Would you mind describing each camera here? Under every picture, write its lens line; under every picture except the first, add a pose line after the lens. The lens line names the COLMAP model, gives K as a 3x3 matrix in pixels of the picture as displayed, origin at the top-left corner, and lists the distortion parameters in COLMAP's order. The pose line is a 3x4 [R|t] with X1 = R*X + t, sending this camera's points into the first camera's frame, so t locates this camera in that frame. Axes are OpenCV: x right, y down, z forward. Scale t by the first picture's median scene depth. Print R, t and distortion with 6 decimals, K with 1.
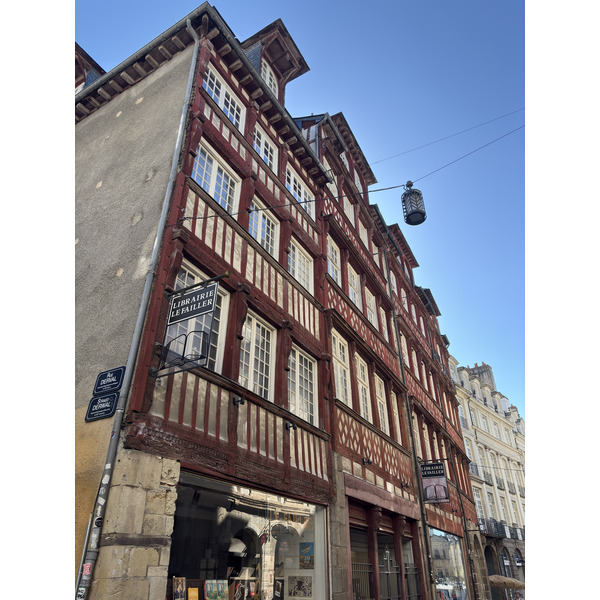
lens RADIAL K [[450.6, 0, 300.0], [0, 450.6, 300.0], [0, 0, 1]] dist [0.036217, -0.032324]
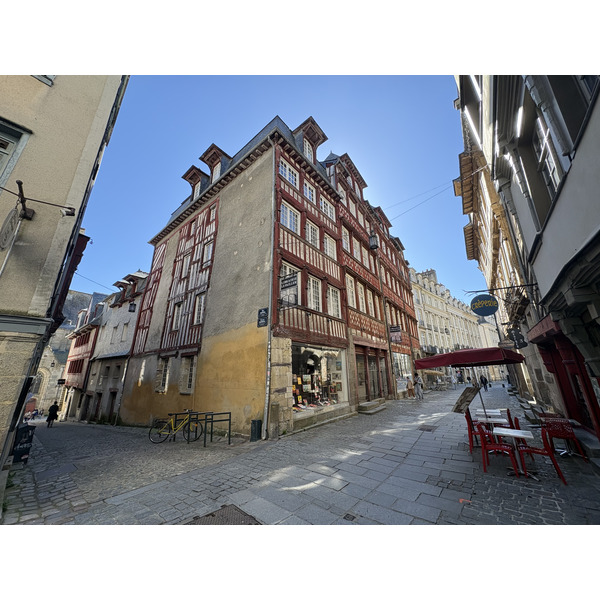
lens RADIAL K [[236.7, 0, 300.0], [0, 236.7, 300.0], [0, 0, 1]] dist [-0.011632, 0.000020]
pose [[0.987883, -0.057082, -0.144319, 0.010073], [0.091488, 0.965342, 0.244427, -0.127531], [0.125365, -0.254669, 0.958868, -0.191507]]
